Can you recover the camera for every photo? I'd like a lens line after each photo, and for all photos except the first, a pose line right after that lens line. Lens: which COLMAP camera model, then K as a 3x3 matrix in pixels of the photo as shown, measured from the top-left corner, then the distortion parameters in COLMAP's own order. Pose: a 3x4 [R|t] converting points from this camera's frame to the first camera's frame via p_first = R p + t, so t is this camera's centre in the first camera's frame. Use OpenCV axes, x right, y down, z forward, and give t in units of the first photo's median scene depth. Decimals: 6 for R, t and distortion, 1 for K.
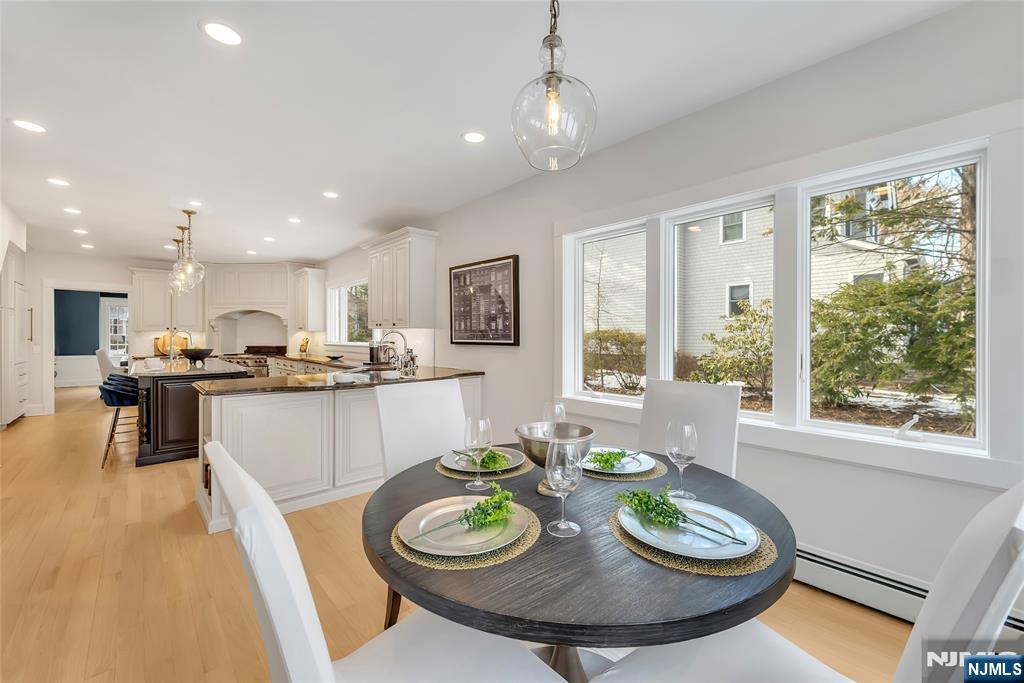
lens RADIAL K [[411.9, 0, 515.7], [0, 411.9, 338.5], [0, 0, 1]] dist [0.004508, -0.001105]
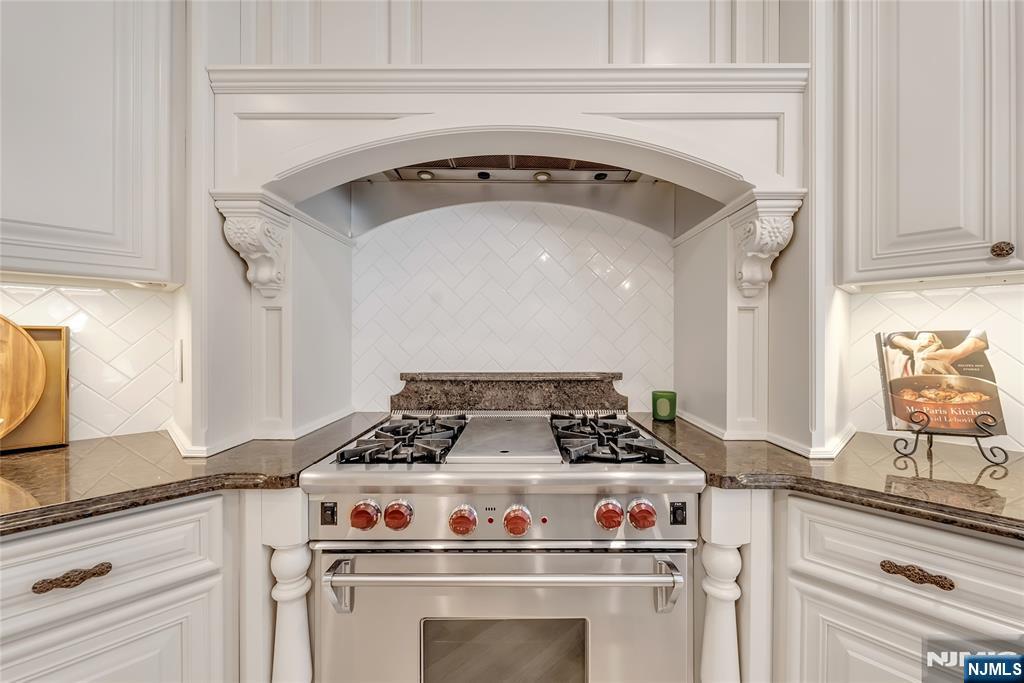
lens RADIAL K [[411.9, 0, 525.2], [0, 411.9, 336.7], [0, 0, 1]] dist [0.004508, -0.001105]
pose [[0.998448, 0.004856, 0.055472, -0.756116], [-0.004163, 0.999912, -0.012593, 0.003228], [-0.055528, 0.012343, 0.998381, 0.998962]]
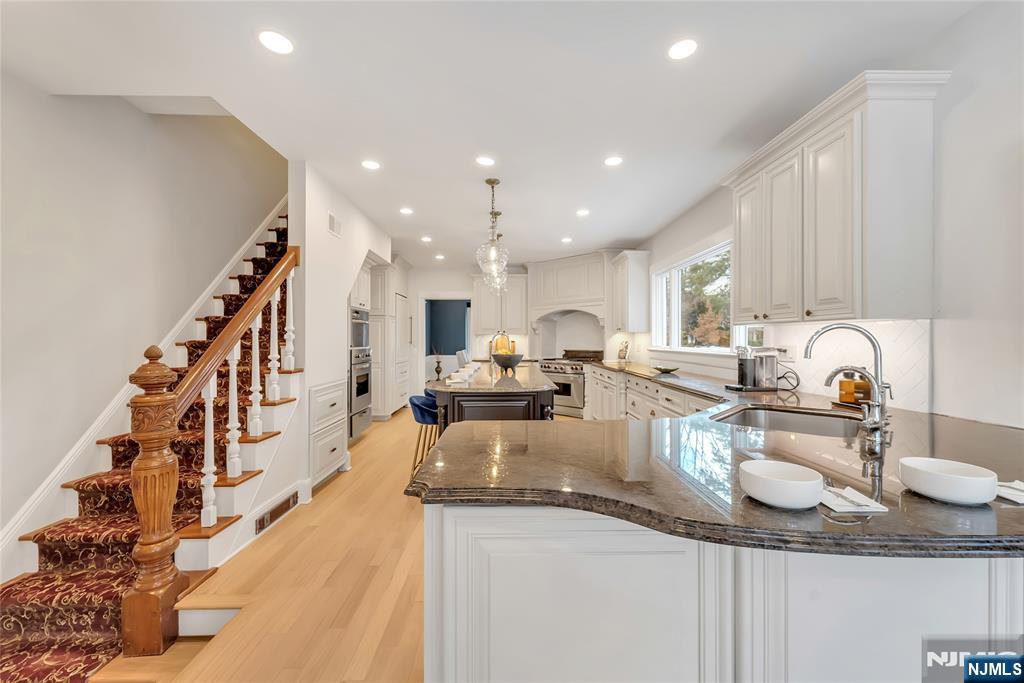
lens RADIAL K [[411.9, 0, 510.2], [0, 411.9, 337.5], [0, 0, 1]] dist [0.004508, -0.001105]
pose [[0.743623, -0.005954, -0.668573, -0.165814], [-0.000612, 0.999954, -0.009587, -0.001171], [0.668599, 0.007538, 0.743585, 0.302589]]
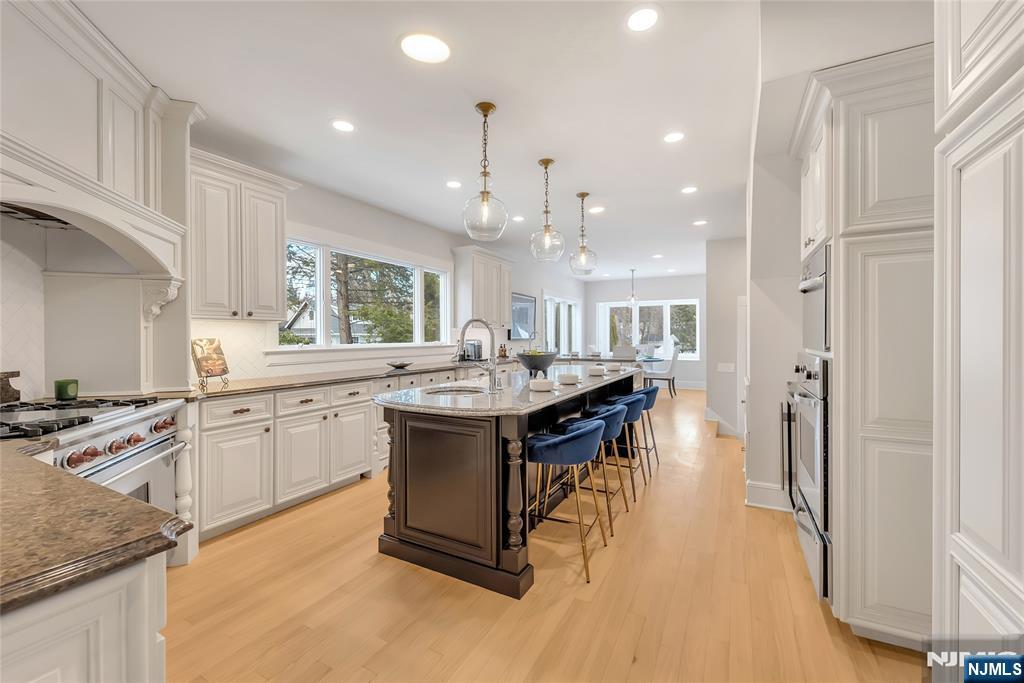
lens RADIAL K [[411.9, 0, 517.0], [0, 411.9, 341.2], [0, 0, 1]] dist [0.004508, -0.001105]
pose [[-0.328671, -0.011561, 0.944374, -1.098976], [0.006407, 0.999875, 0.014471, -0.003025], [-0.944423, 0.010807, -0.328555, 0.988992]]
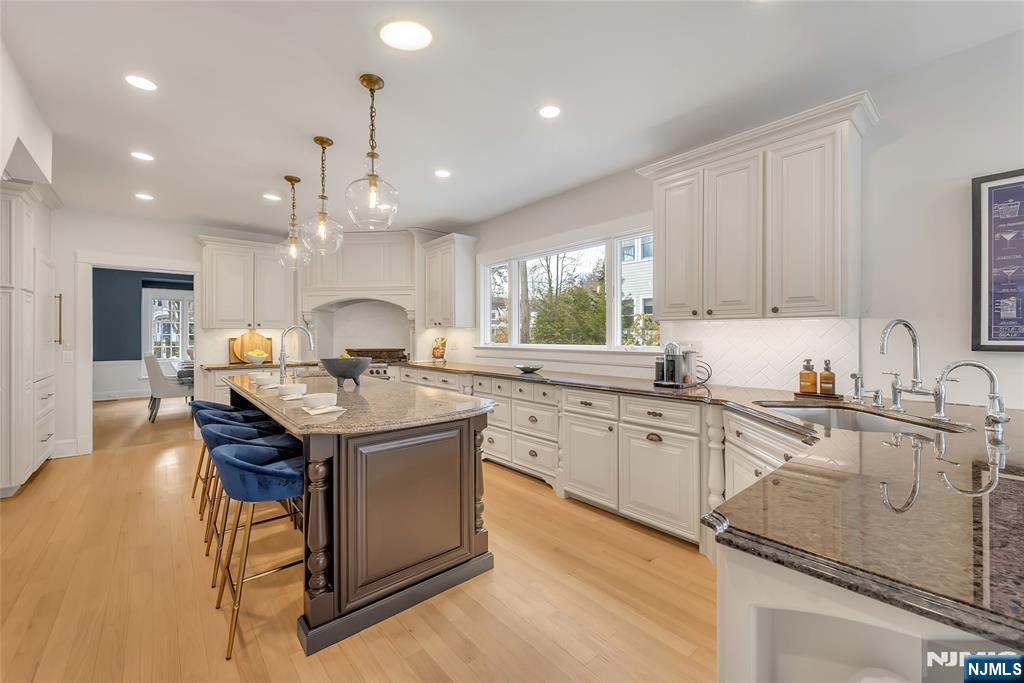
lens RADIAL K [[411.9, 0, 514.9], [0, 411.9, 334.4], [0, 0, 1]] dist [0.004508, -0.001105]
pose [[0.999537, -0.003100, -0.030282, -0.419160], [0.002856, 0.999963, -0.008088, -0.001300], [0.030306, 0.007998, 0.999509, 0.356903]]
